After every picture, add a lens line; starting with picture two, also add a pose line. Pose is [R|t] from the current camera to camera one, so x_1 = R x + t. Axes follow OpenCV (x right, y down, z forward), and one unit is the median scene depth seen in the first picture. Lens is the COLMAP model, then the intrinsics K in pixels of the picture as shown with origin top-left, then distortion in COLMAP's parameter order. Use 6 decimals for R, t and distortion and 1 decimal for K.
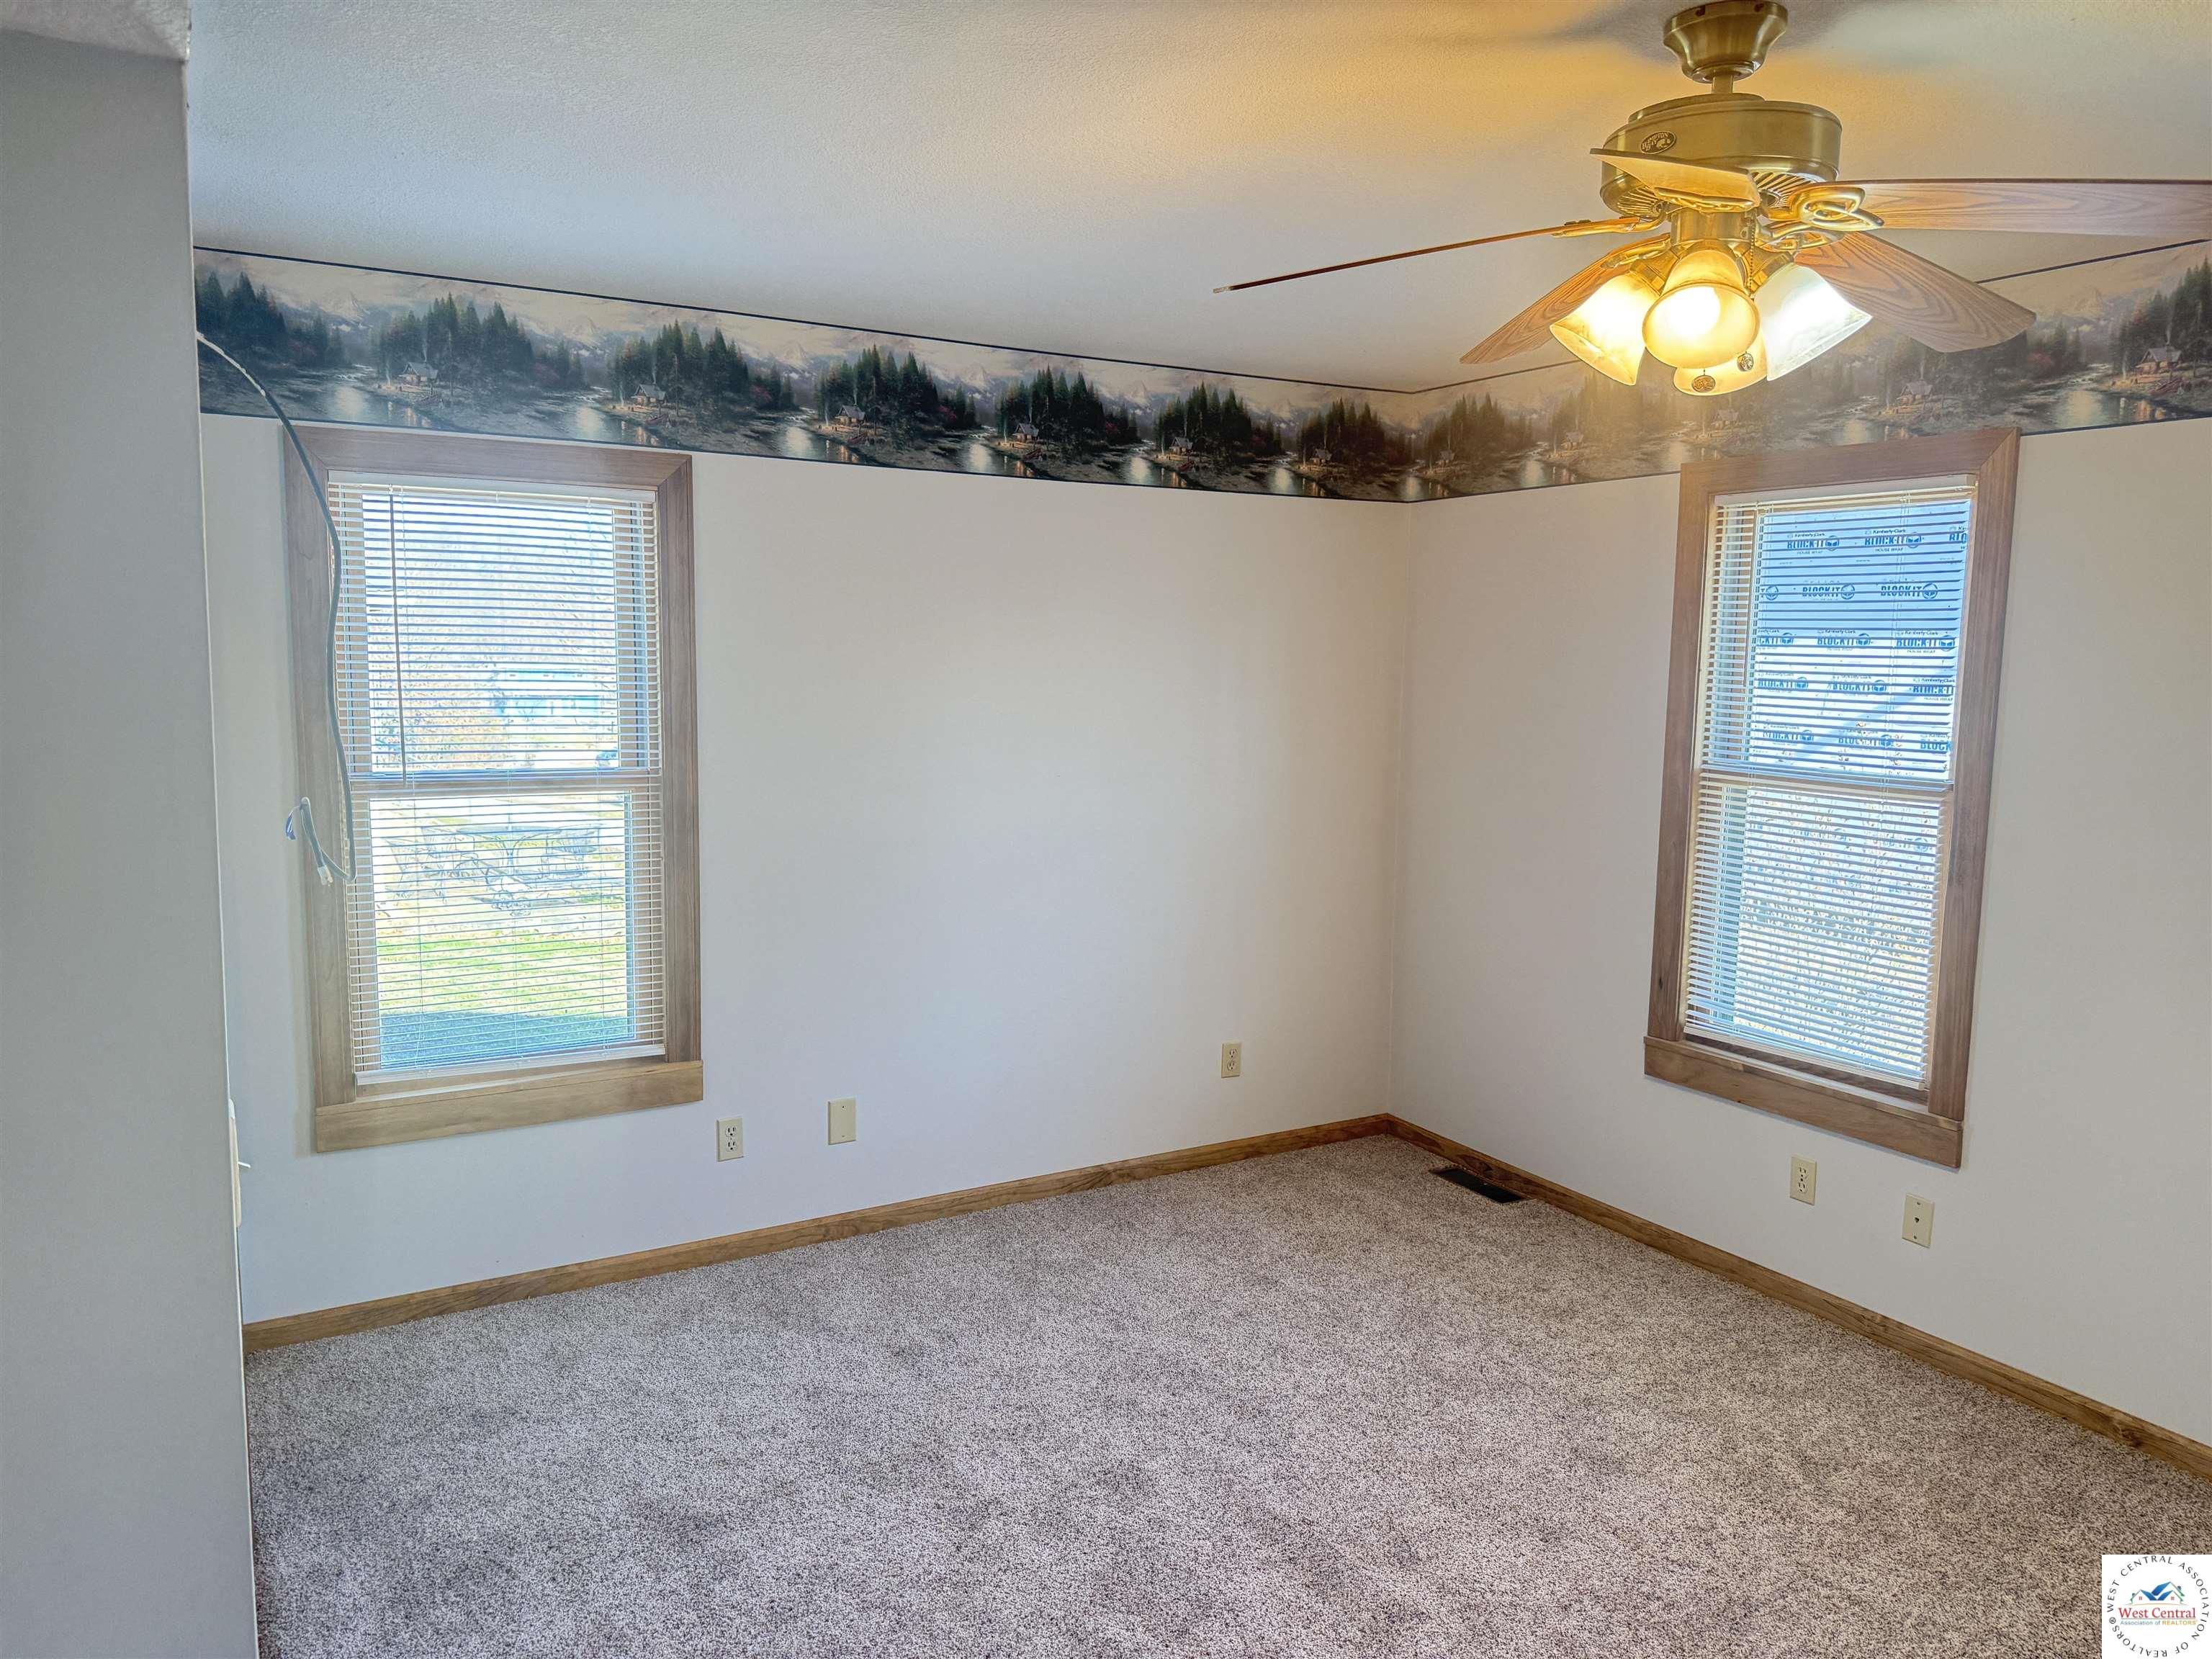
lens RADIAL K [[1521.2, 0, 1220.6], [0, 1521.2, 837.8], [0, 0, 1]] dist [0.293562, -0.379809]
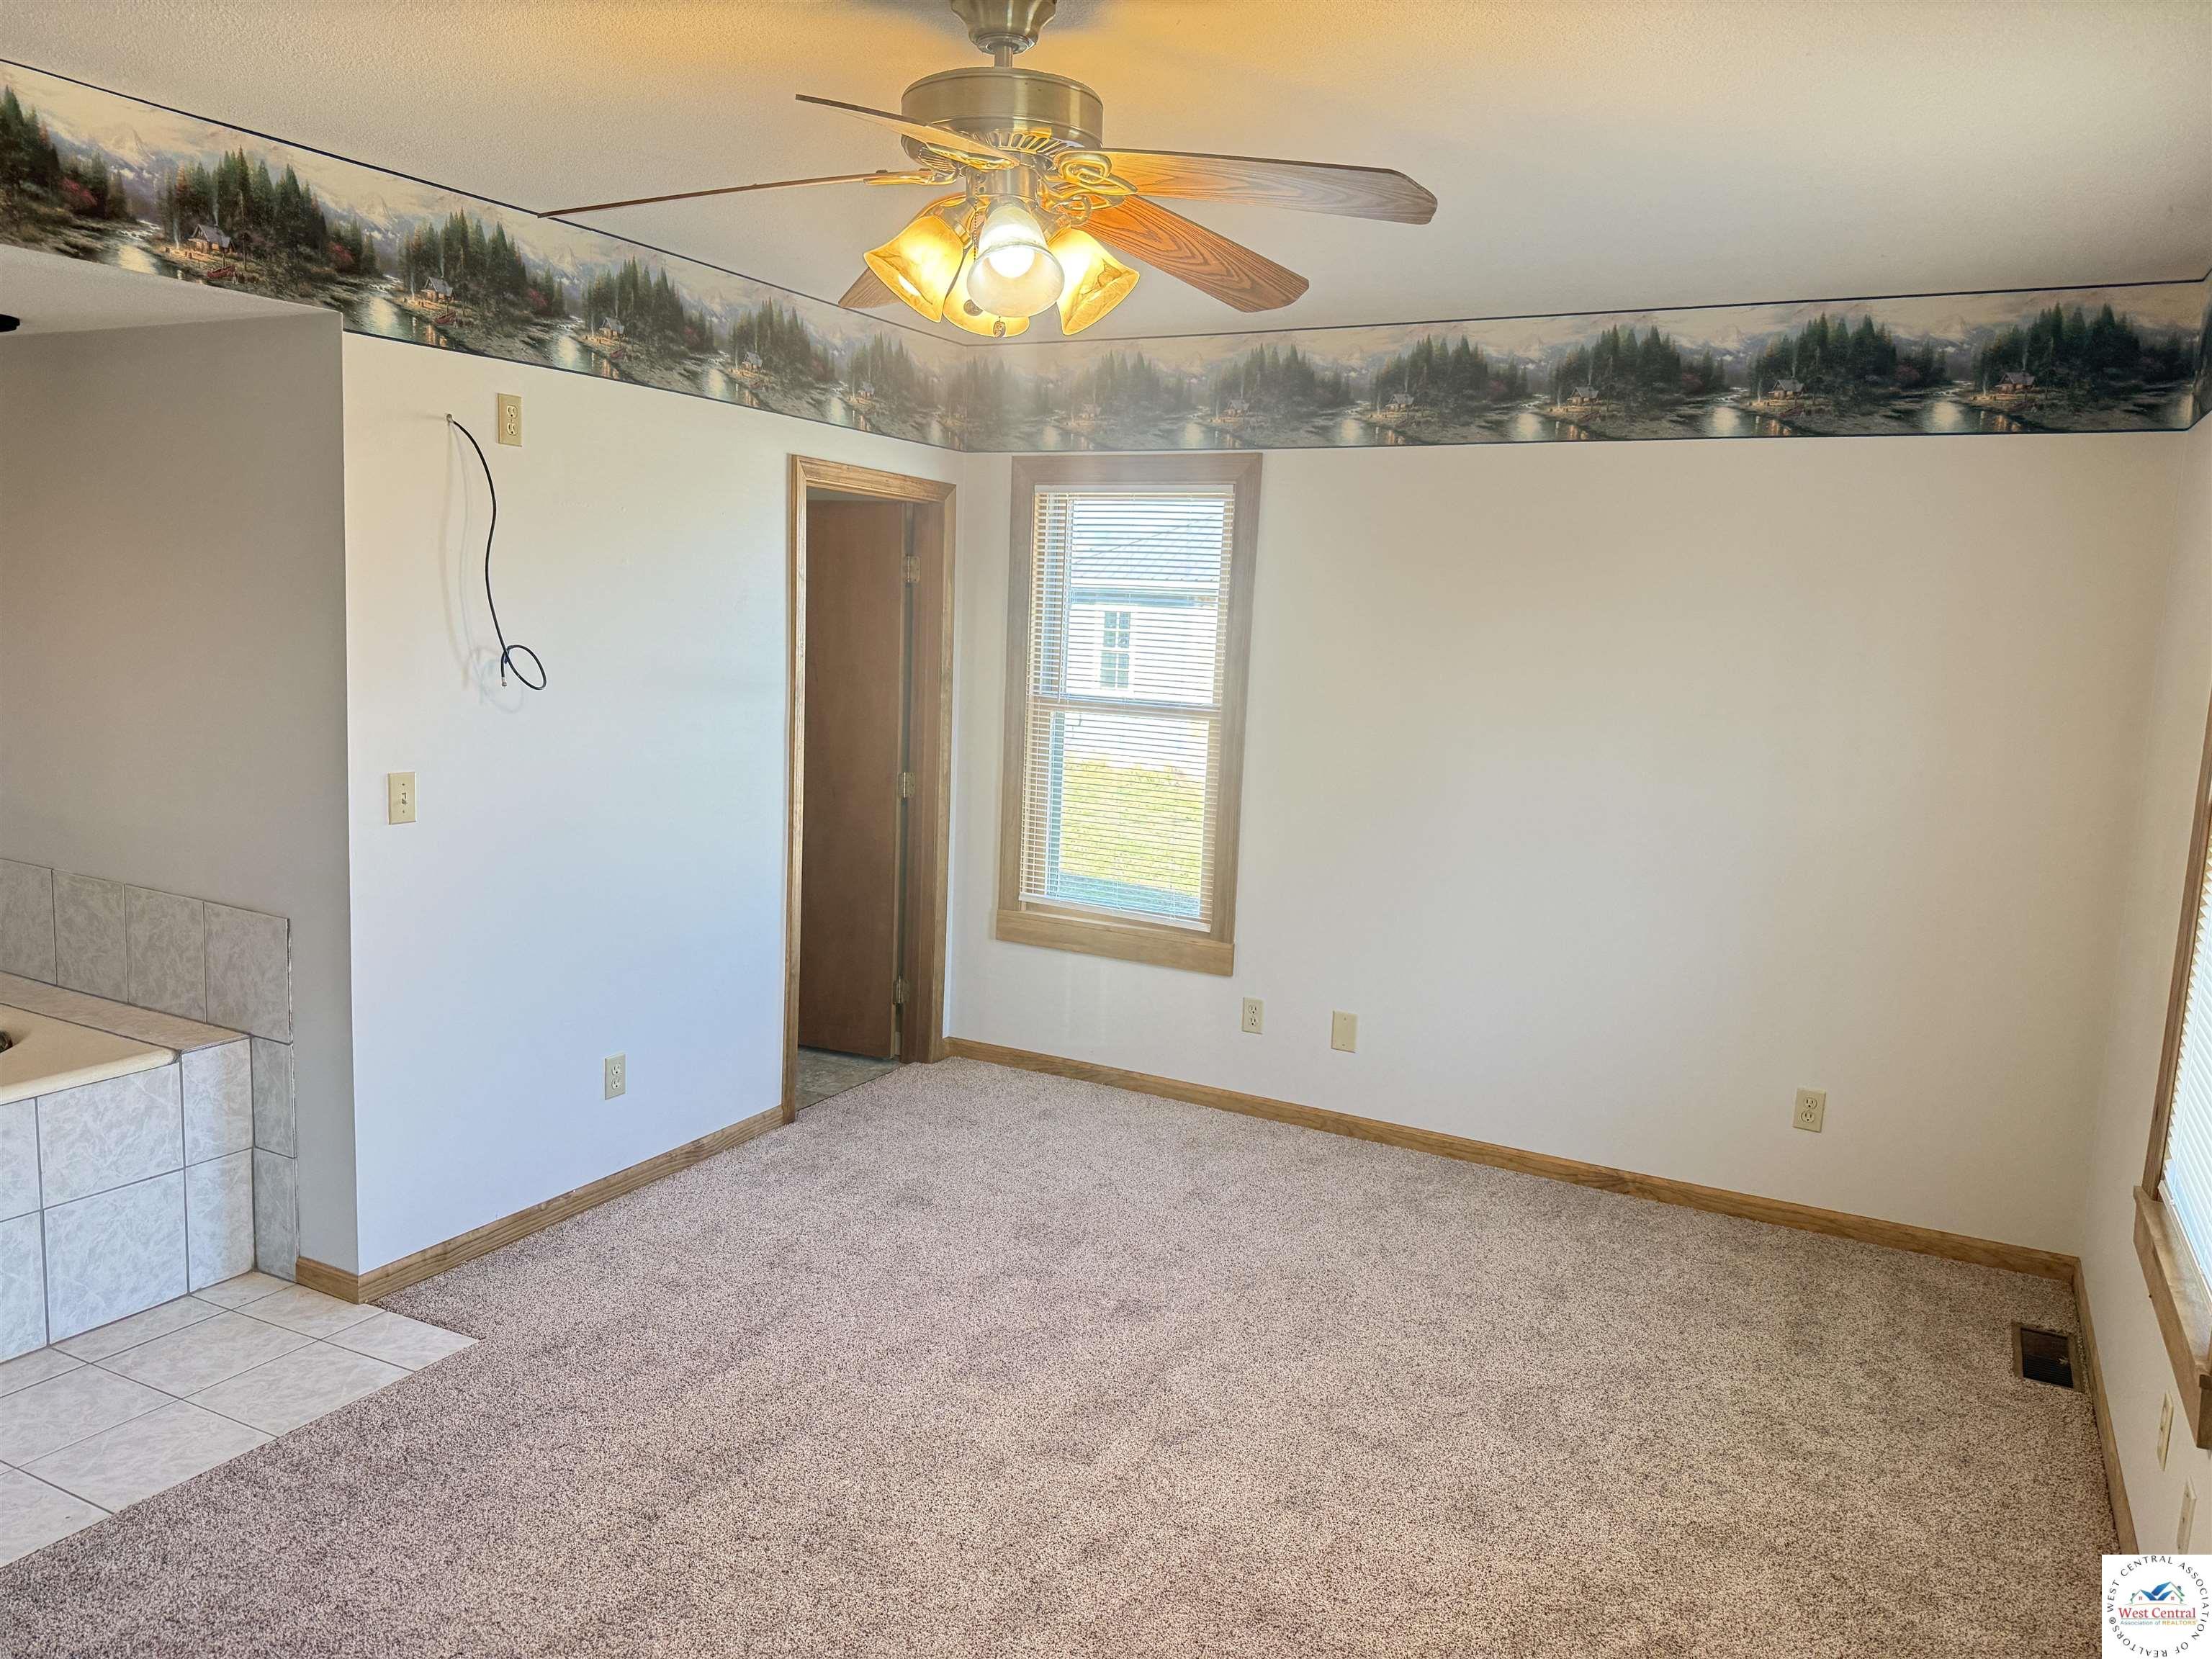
lens RADIAL K [[1579.1, 0, 1106.0], [0, 1579.1, 829.5], [0, 0, 1]] dist [0.041923, -0.047729]
pose [[0.535281, 0.128518, -0.834840, 0.620541], [-0.136627, 0.988516, 0.064573, -0.013288], [0.833551, 0.079497, 0.546693, 0.229456]]
